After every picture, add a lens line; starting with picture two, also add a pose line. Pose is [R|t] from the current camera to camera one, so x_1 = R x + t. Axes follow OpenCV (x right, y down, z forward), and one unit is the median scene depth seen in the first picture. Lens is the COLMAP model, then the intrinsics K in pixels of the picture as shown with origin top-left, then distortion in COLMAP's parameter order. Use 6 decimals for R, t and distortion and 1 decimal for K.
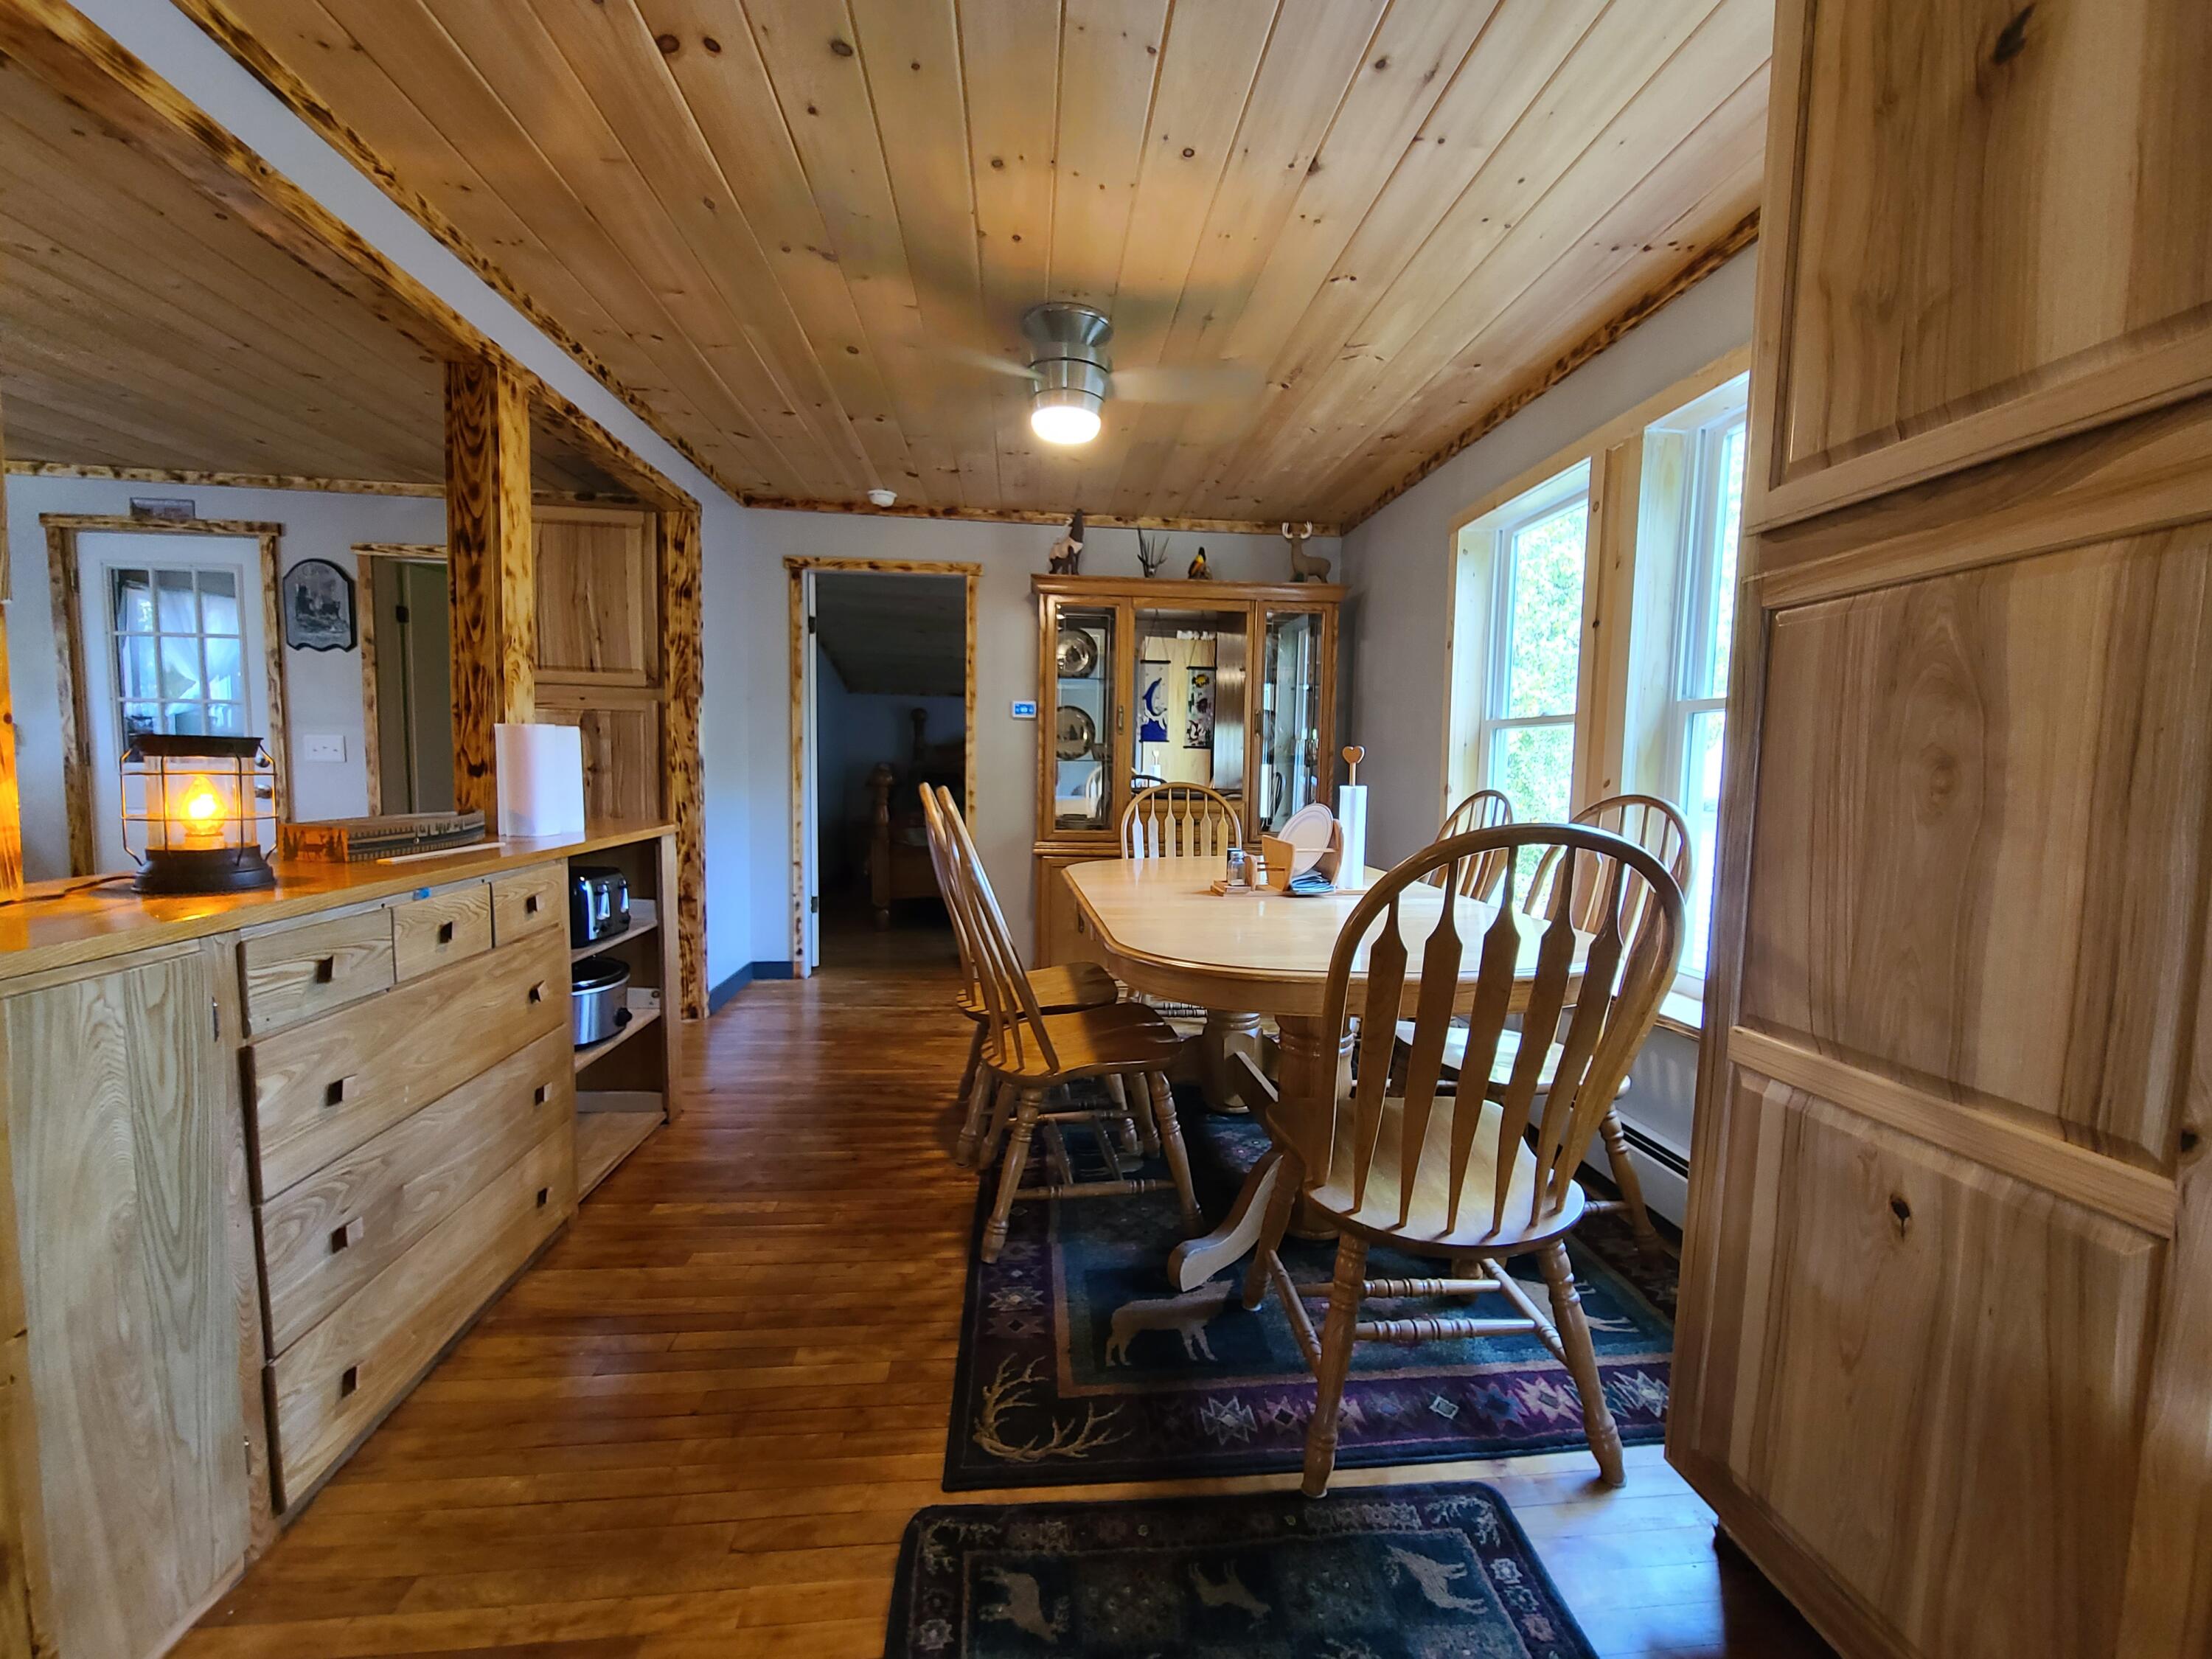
lens RADIAL K [[908.0, 0, 1109.6], [0, 908.0, 835.7], [0, 0, 1]] dist [0.020374, -0.010510]
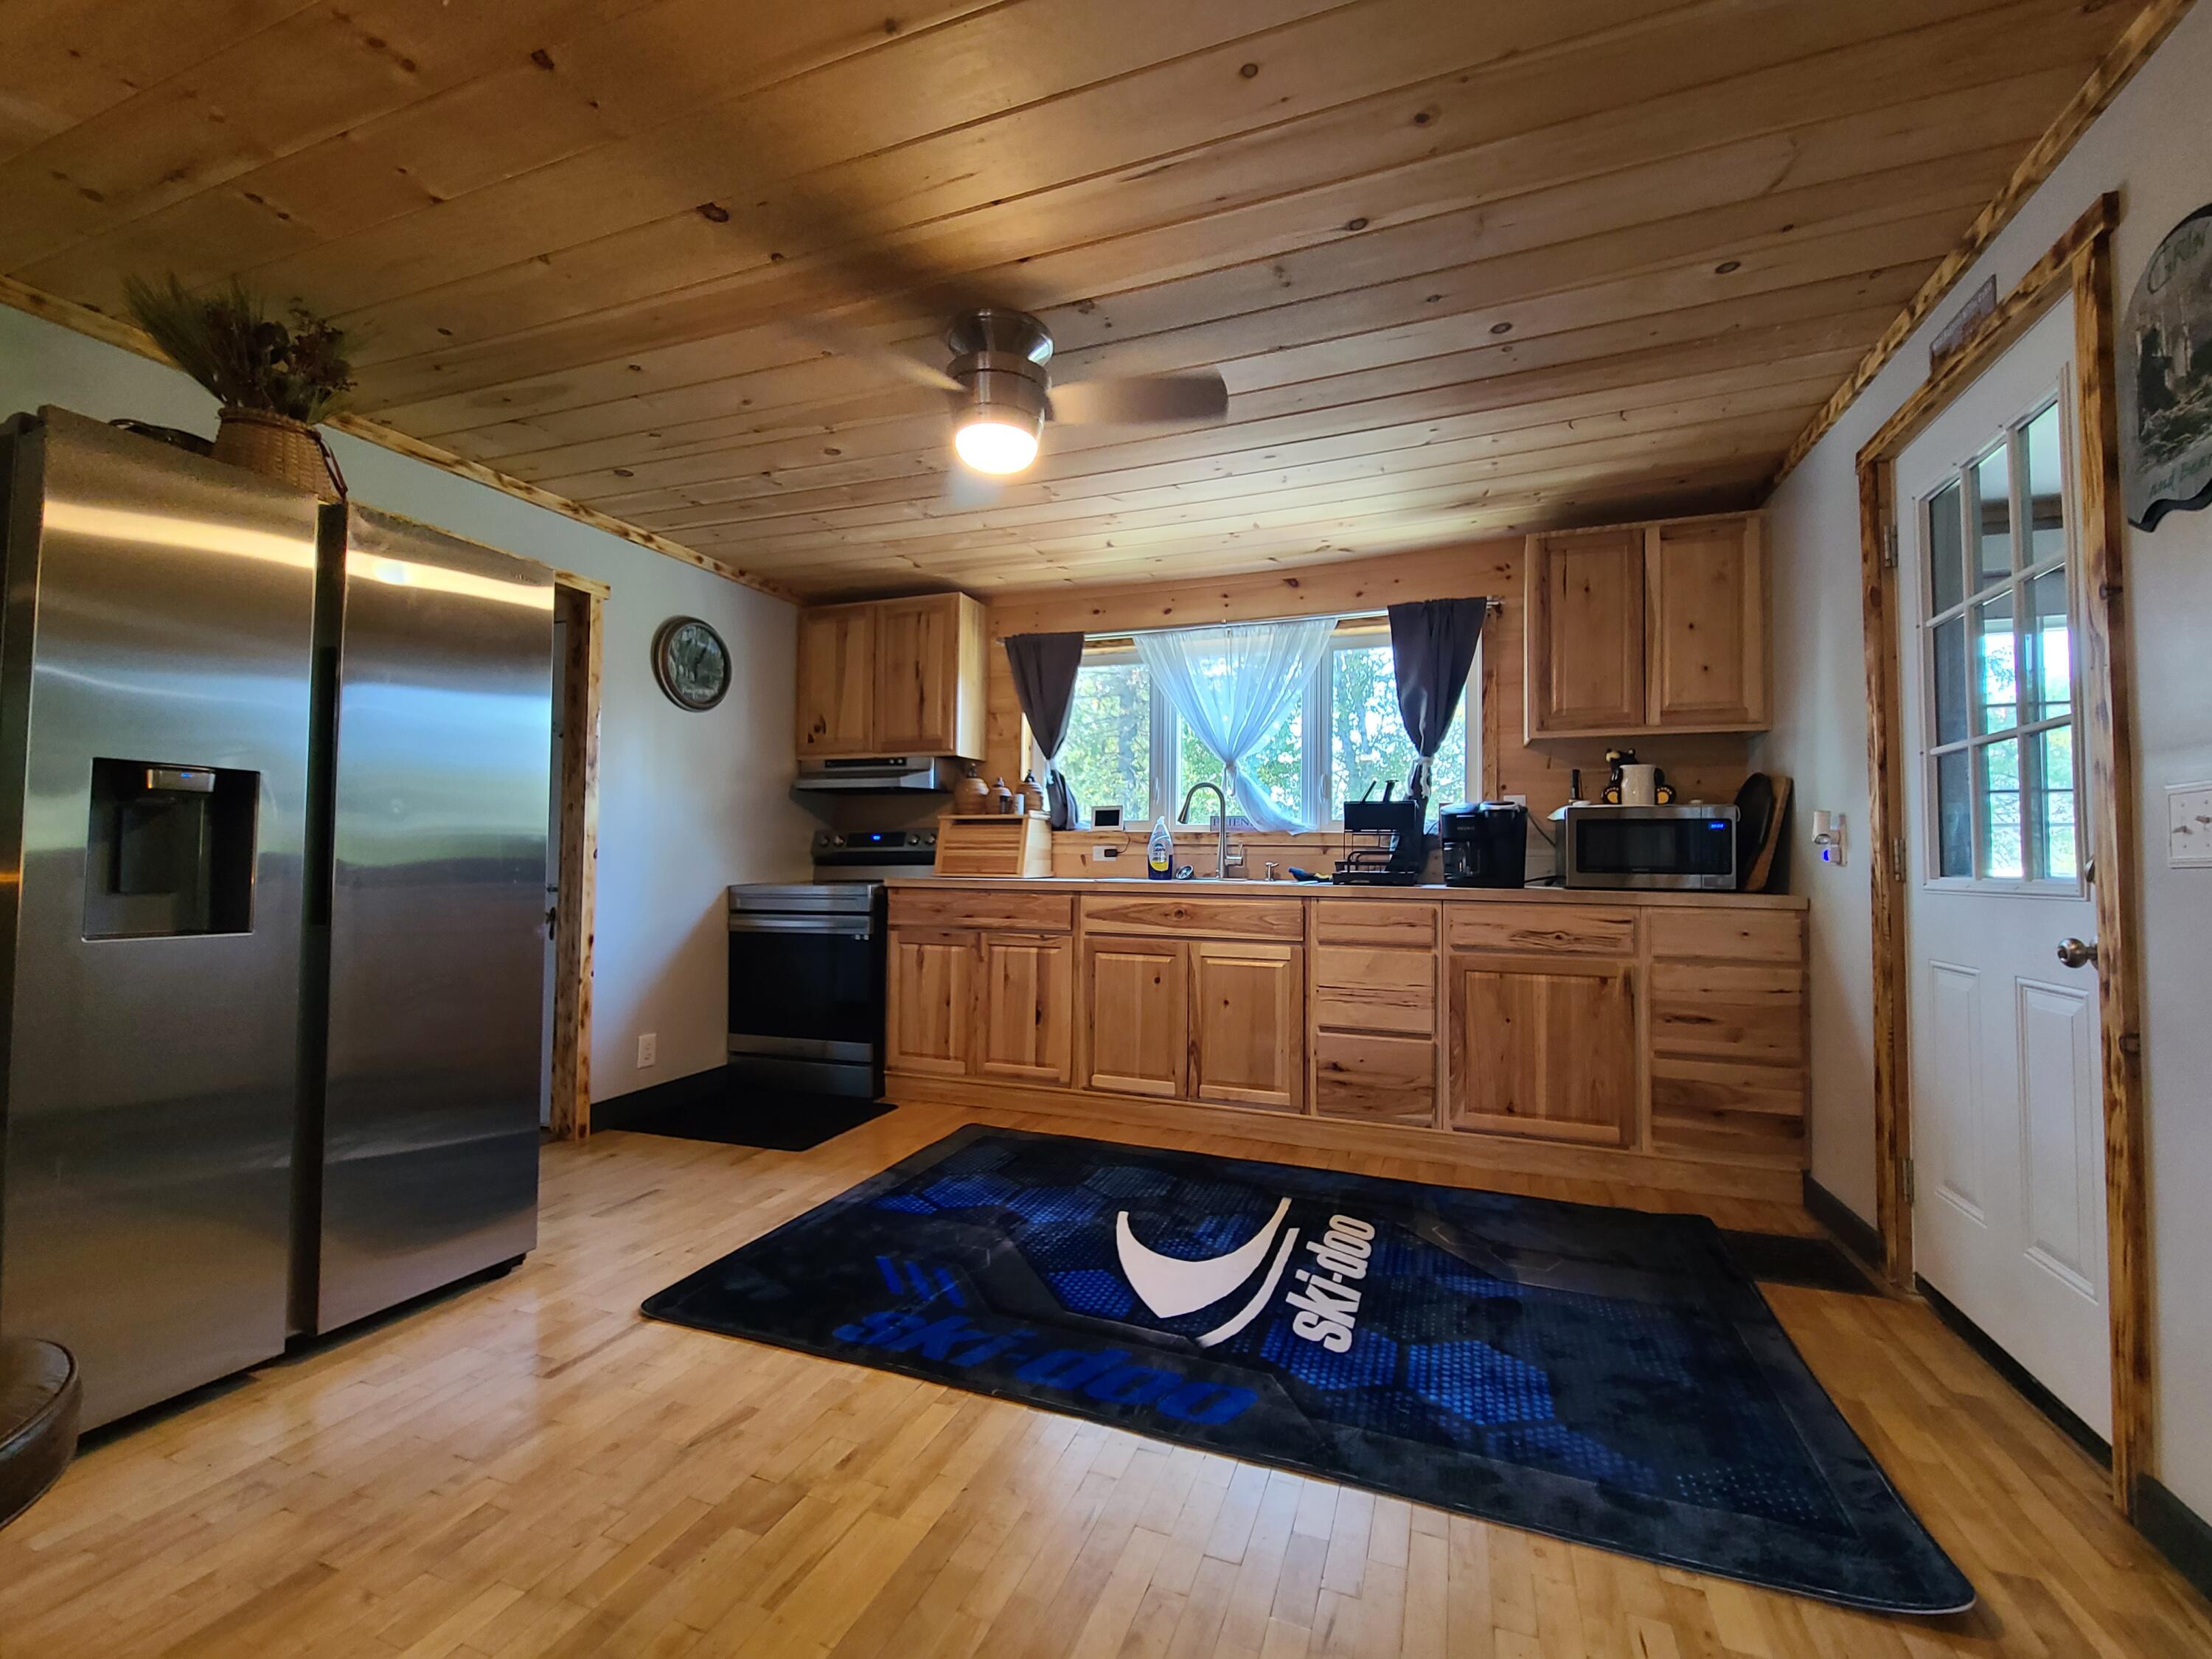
lens RADIAL K [[908.1, 0, 1120.2], [0, 908.1, 832.6], [0, 0, 1]] dist [-0.006525, -0.000195]
pose [[-0.446356, -0.055823, -0.893113, -0.448698], [-0.086307, 0.996085, -0.019125, -0.056503], [0.890684, 0.068545, -0.449426, 0.849007]]
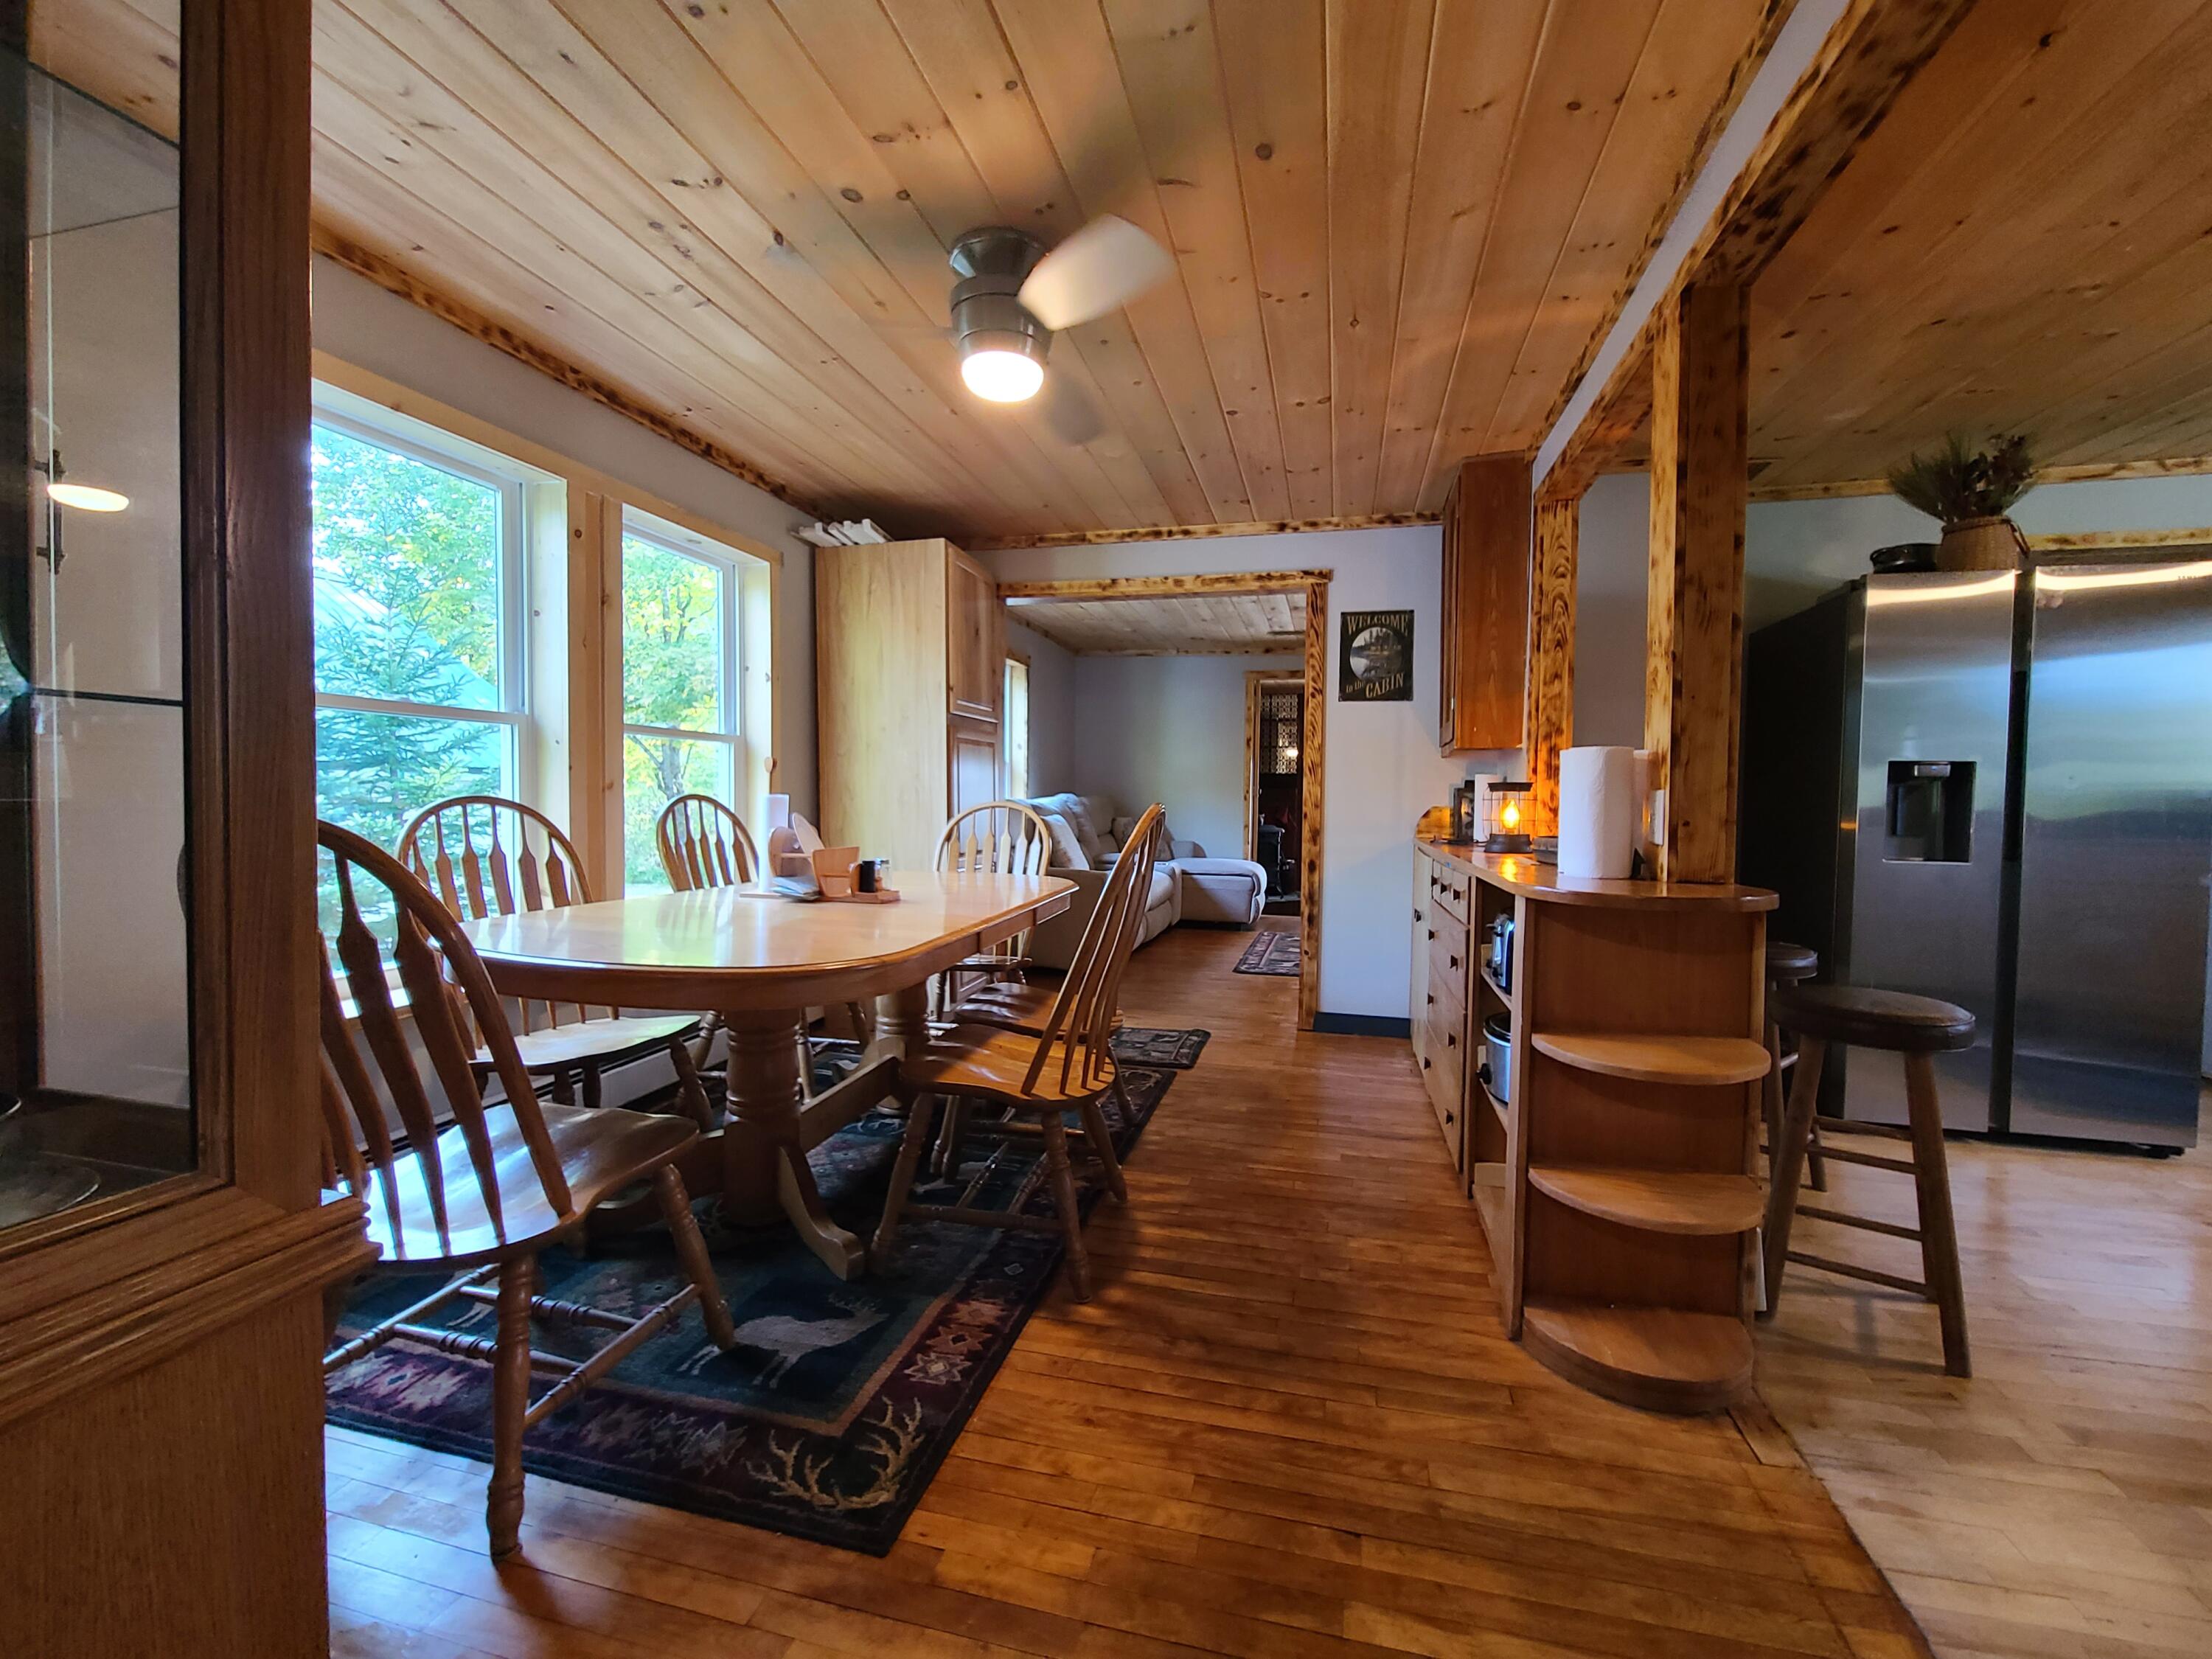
lens RADIAL K [[908.0, 0, 1109.6], [0, 908.0, 835.7], [0, 0, 1]] dist [0.020374, -0.010510]
pose [[-0.942857, -0.043520, 0.330343, -0.276028], [-0.003775, 0.992765, 0.120014, -0.081297], [-0.333176, 0.111909, -0.936200, 1.138240]]
